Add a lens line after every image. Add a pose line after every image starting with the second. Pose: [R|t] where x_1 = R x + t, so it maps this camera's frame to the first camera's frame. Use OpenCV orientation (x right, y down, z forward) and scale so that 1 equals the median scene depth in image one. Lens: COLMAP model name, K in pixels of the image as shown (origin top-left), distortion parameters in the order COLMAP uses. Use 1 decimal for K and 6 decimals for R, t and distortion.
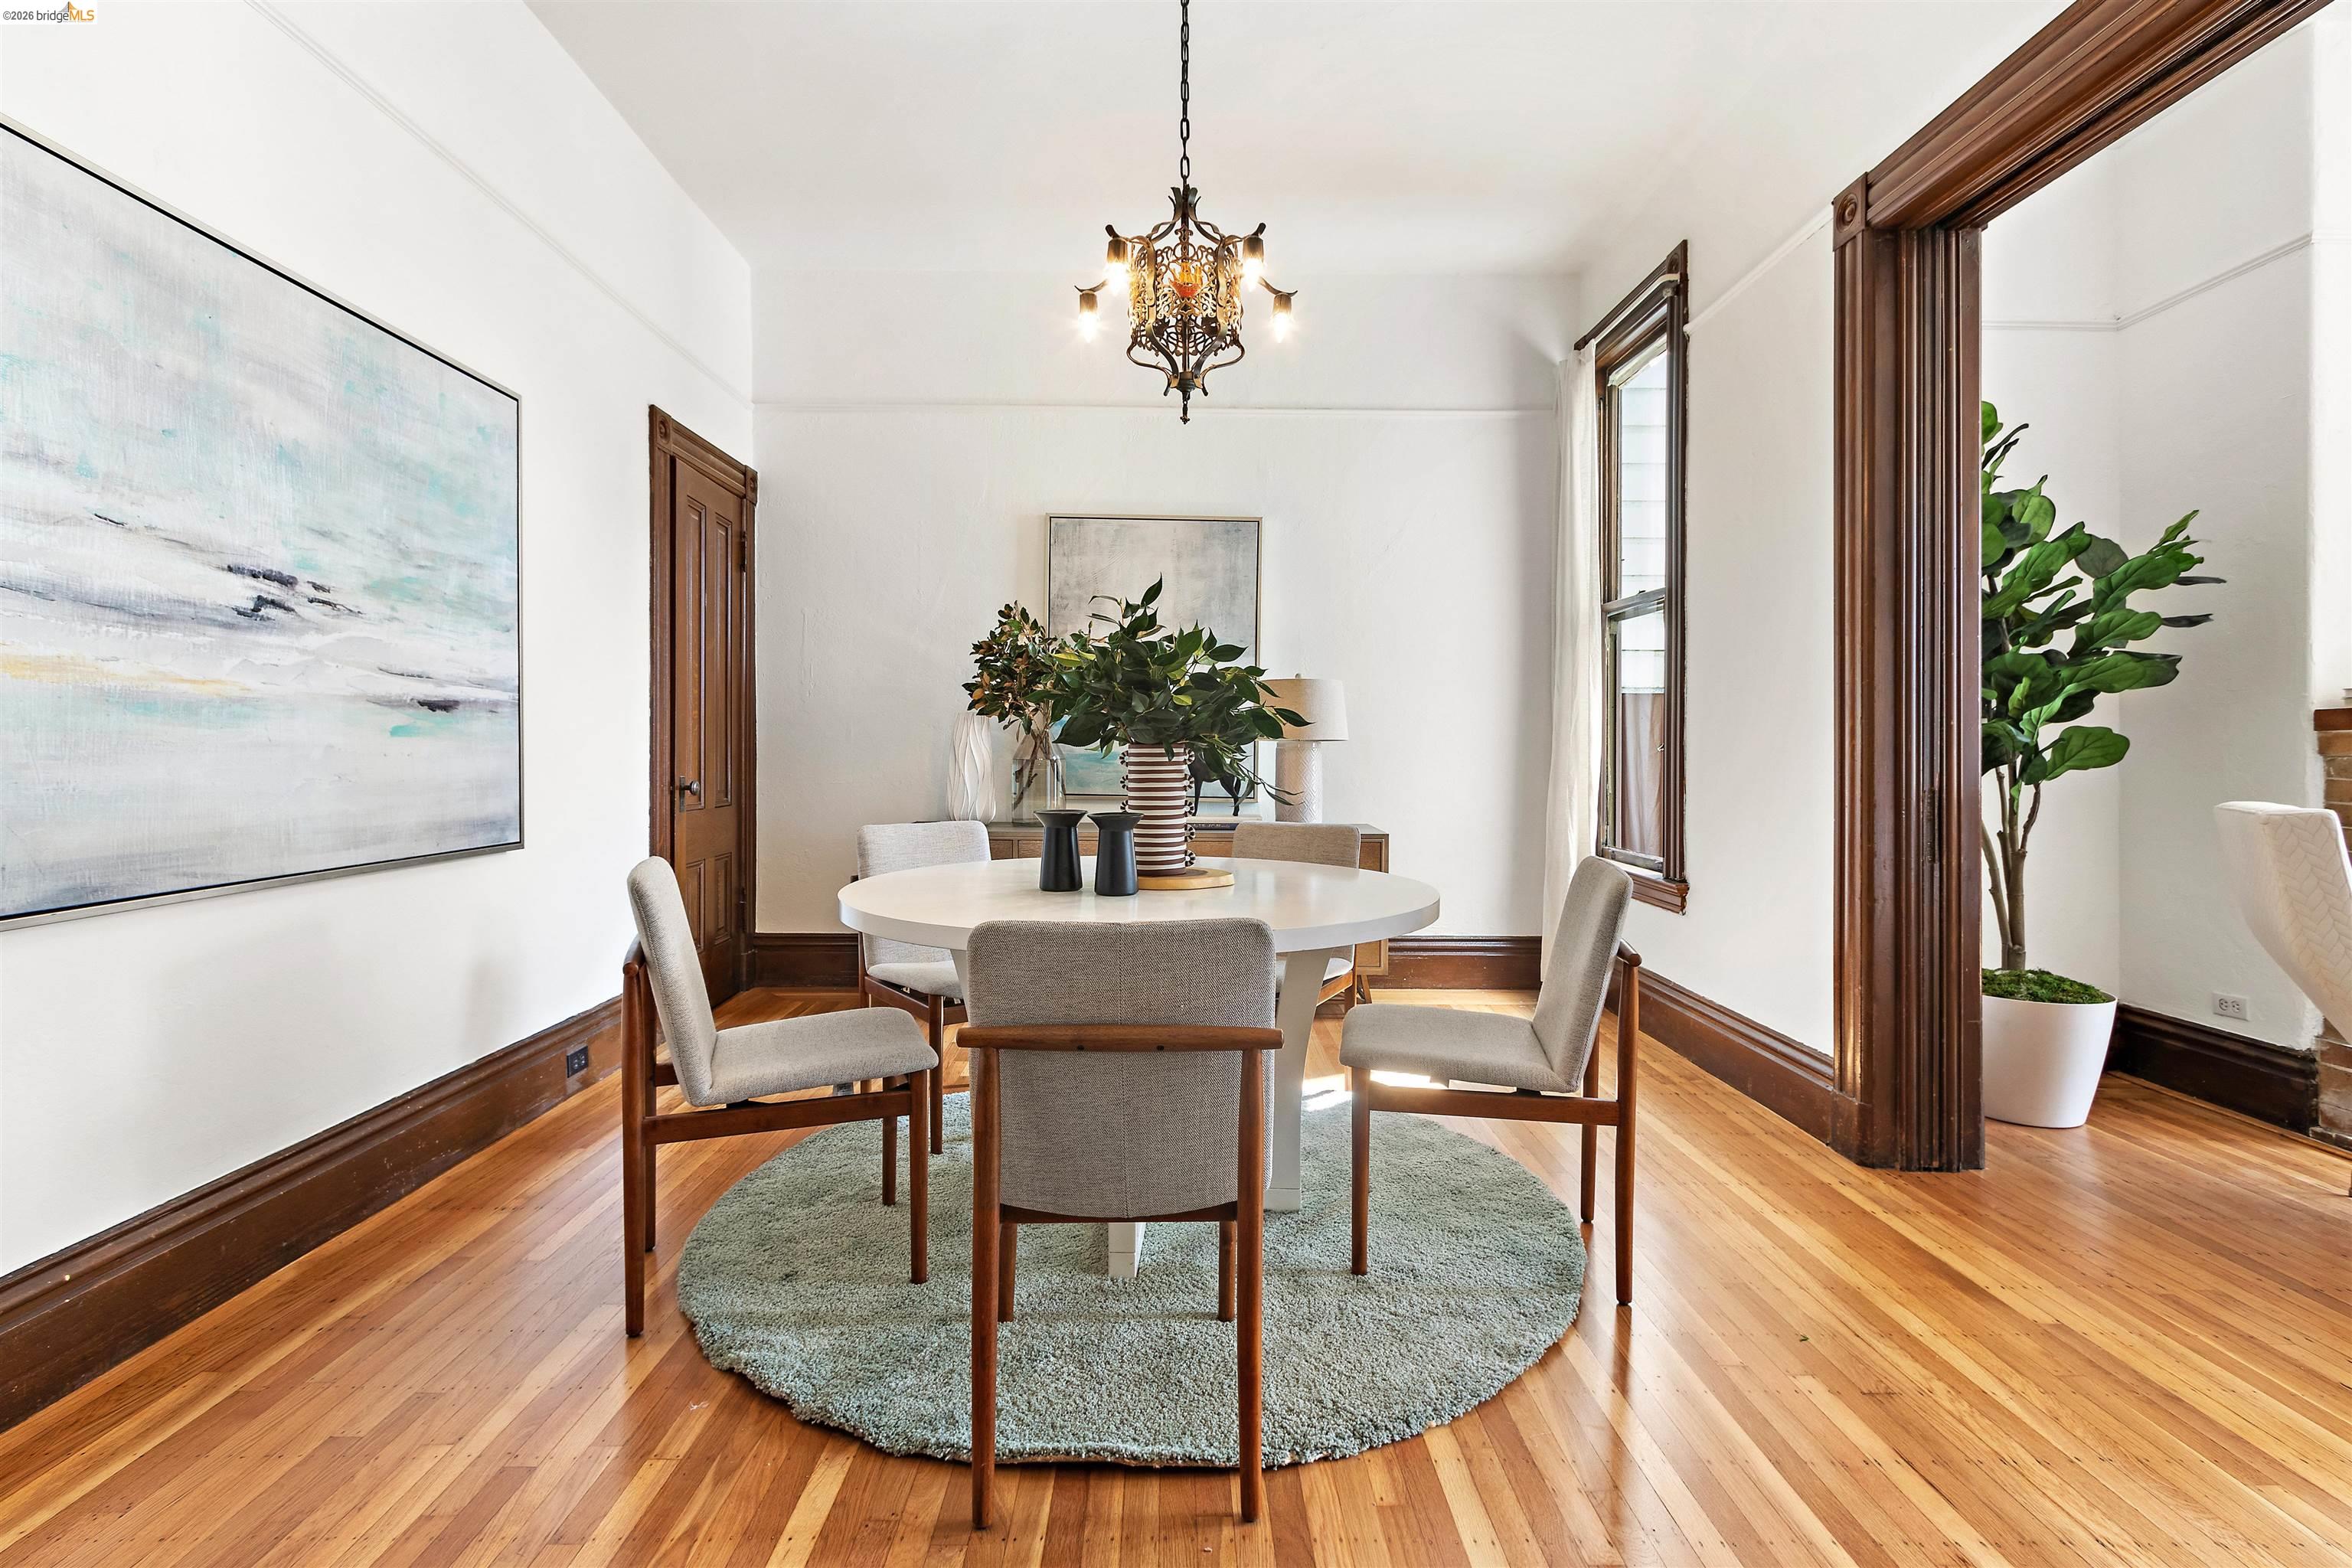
lens RADIAL K [[1101.4, 0, 1162.7], [0, 1101.4, 751.6], [0, 0, 1]] dist [0.004818, -0.000356]
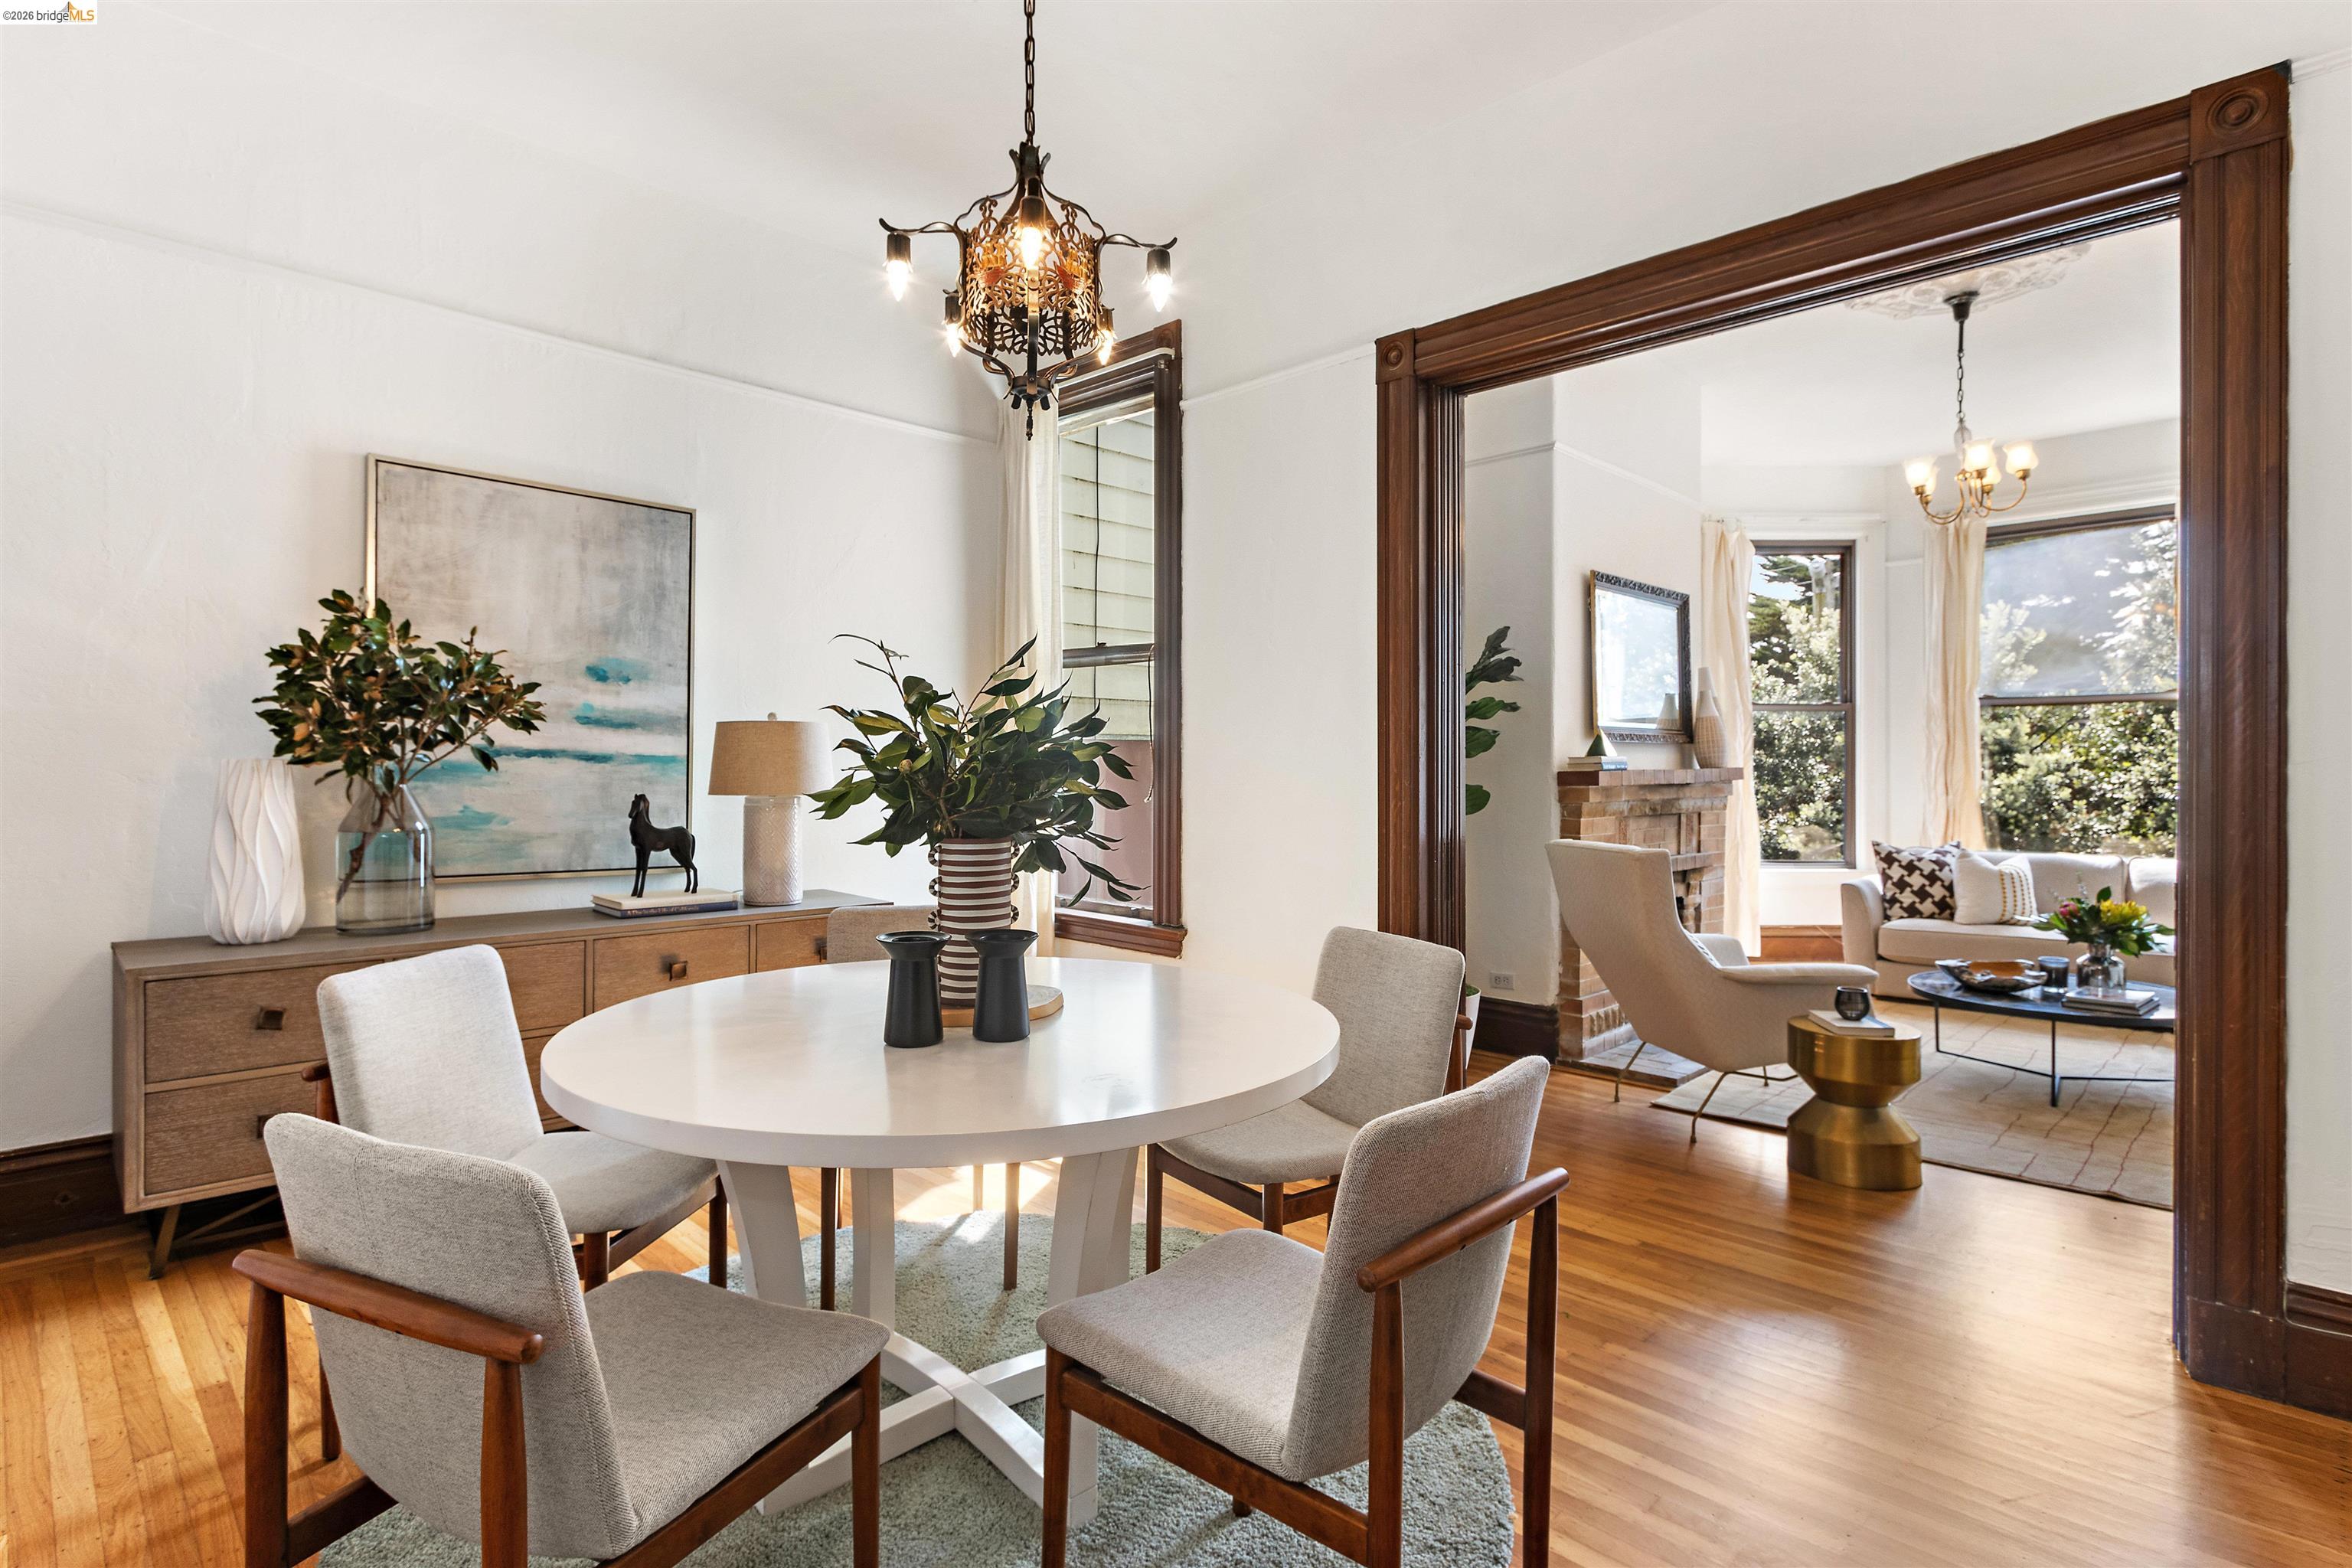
lens RADIAL K [[1187.9, 0, 1178.2], [0, 1187.9, 763.8], [0, 0, 1]] dist [-0.006914, -0.000208]
pose [[0.708614, -0.000687, 0.705596, -0.311717], [0.000774, 1.000000, 0.000196, -0.036150], [-0.705596, 0.000408, 0.708614, 0.185284]]
